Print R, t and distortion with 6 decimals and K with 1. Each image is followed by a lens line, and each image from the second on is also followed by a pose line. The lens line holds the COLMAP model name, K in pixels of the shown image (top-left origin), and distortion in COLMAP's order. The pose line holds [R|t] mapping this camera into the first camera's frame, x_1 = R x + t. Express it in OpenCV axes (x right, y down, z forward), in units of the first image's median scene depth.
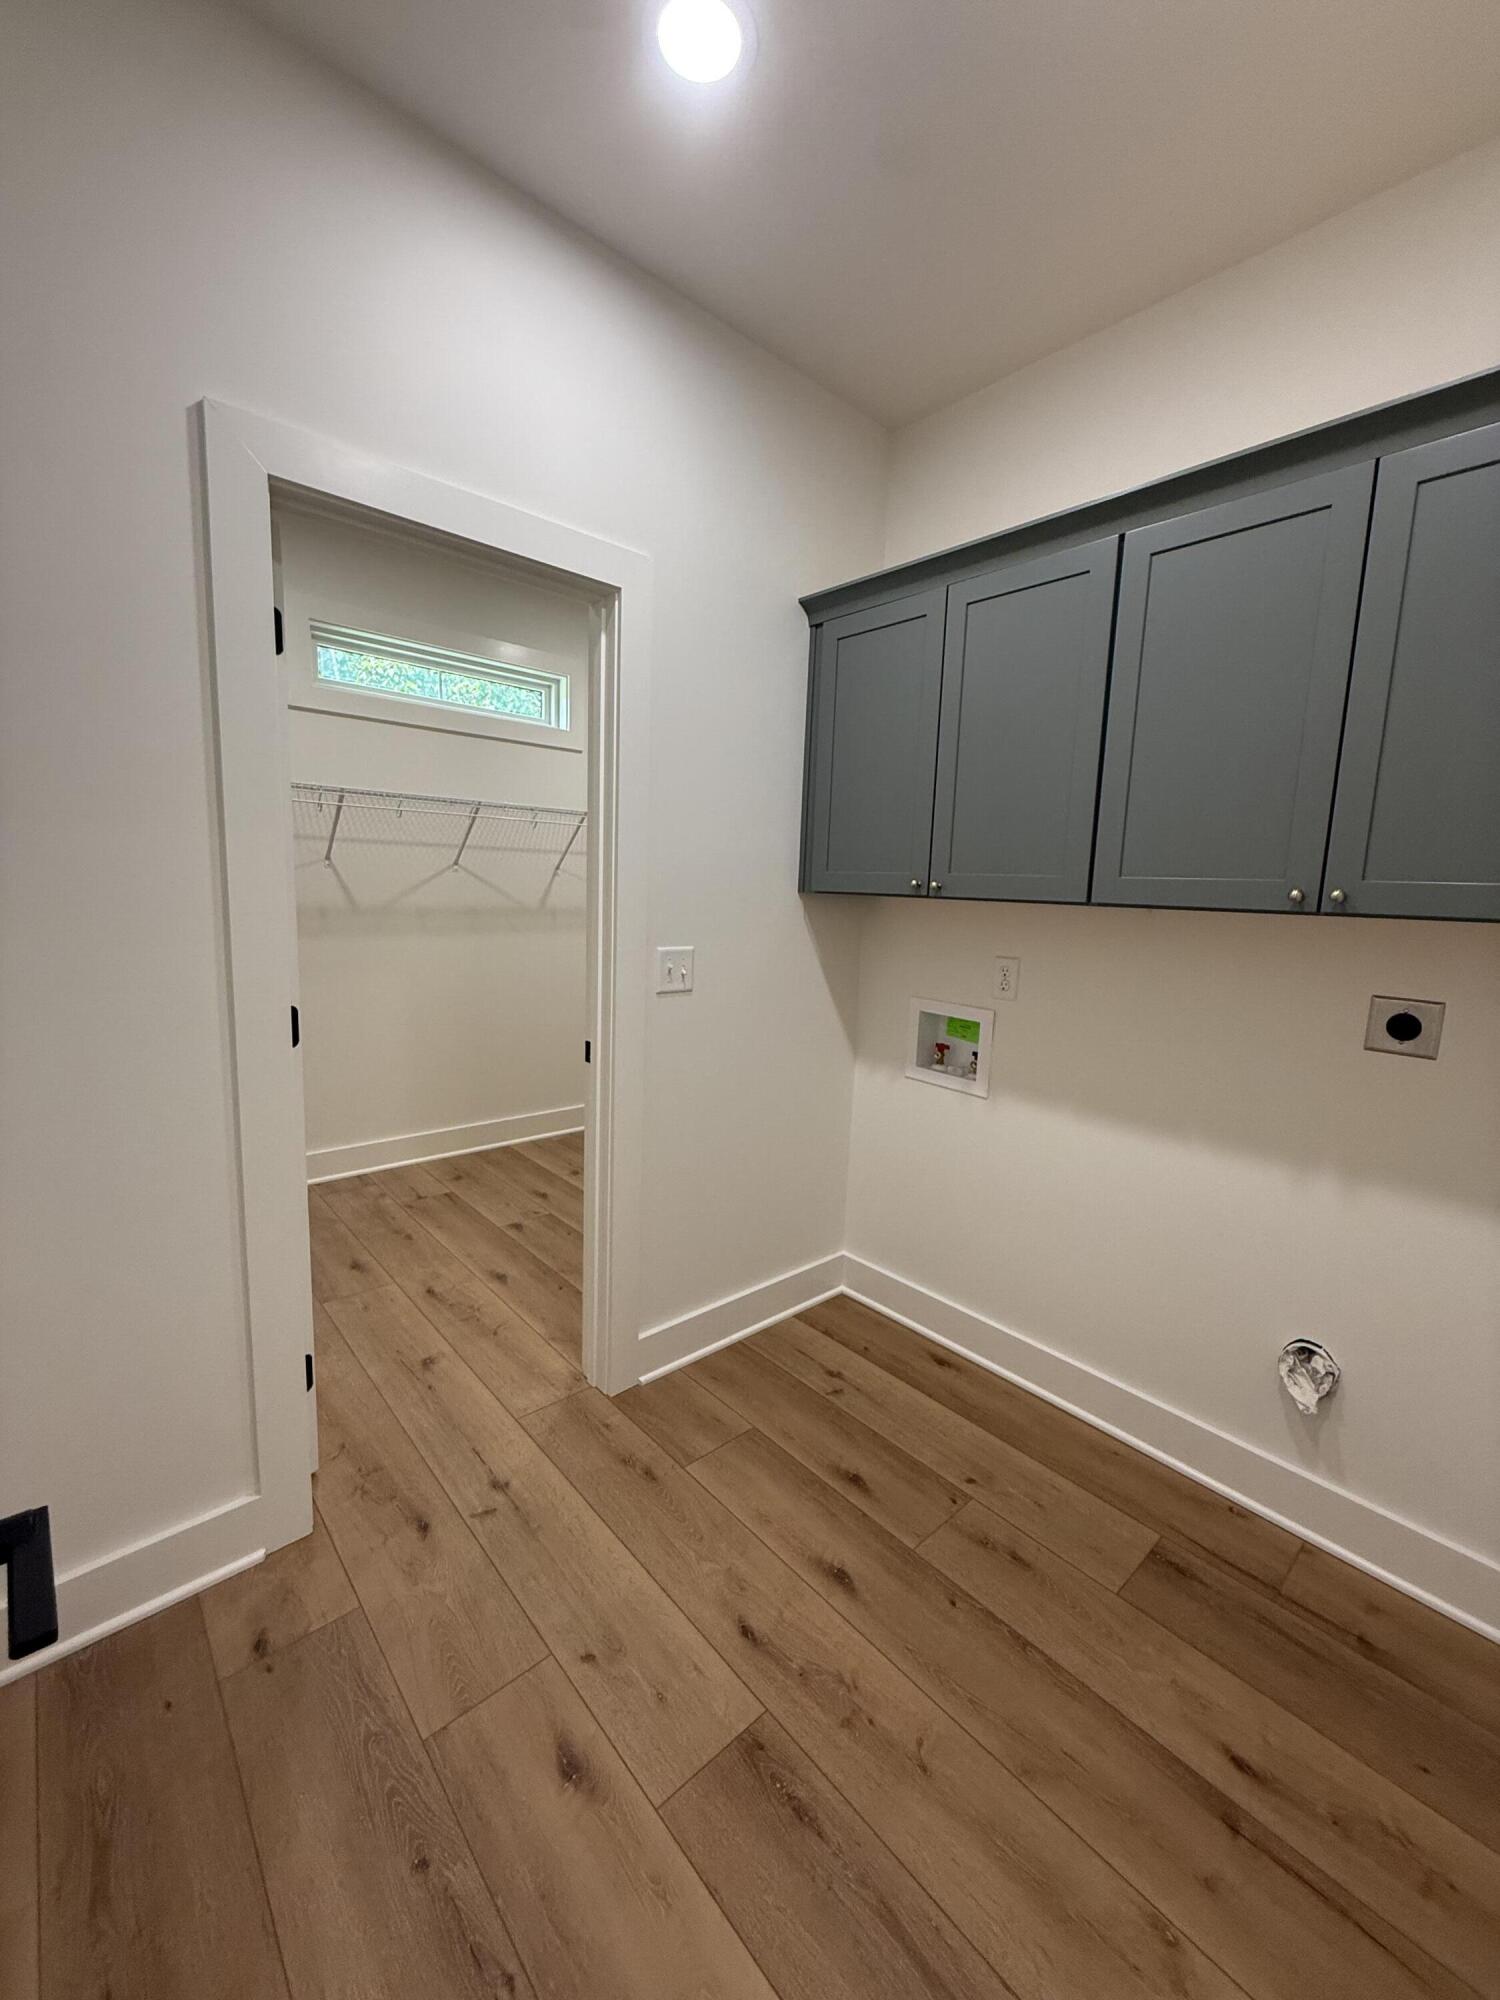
lens RADIAL K [[804.7, 0, 753.9], [0, 804.7, 1000.7], [0, 0, 1]] dist [0.000638, -0.000496]
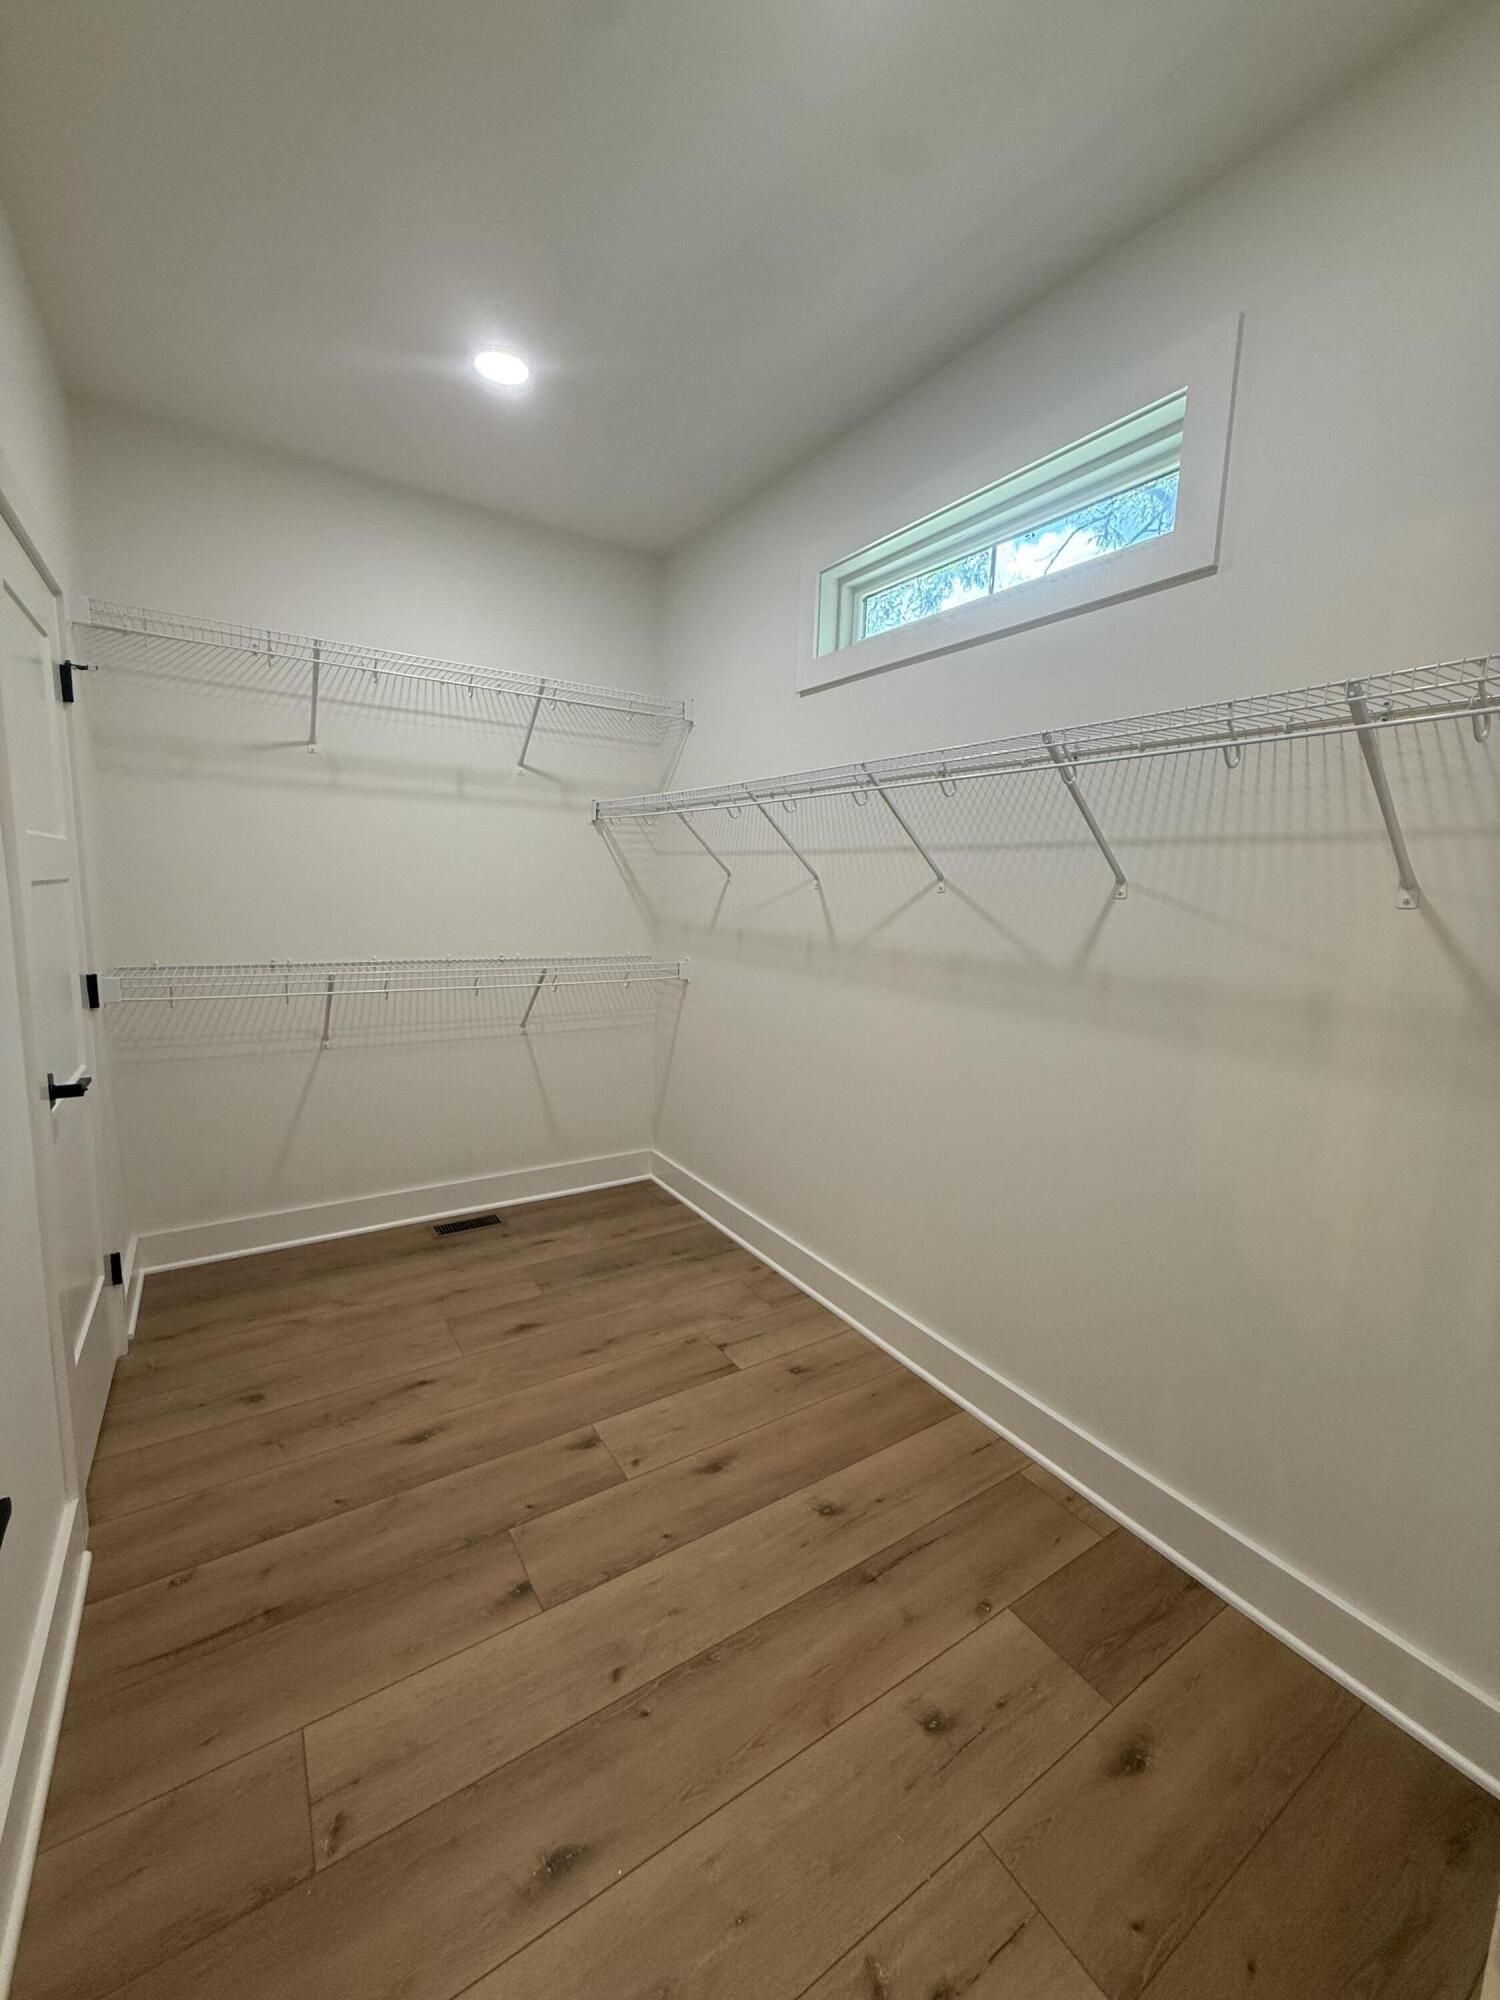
lens RADIAL K [[804.7, 0, 760.6], [0, 804.7, 980.0], [0, 0, 1]] dist [0.000638, -0.000496]
pose [[-0.150161, 0.065422, -0.986495, 0.243799], [-0.186735, 0.977972, 0.093281, -0.134930], [0.970866, 0.198221, -0.134636, 1.012272]]
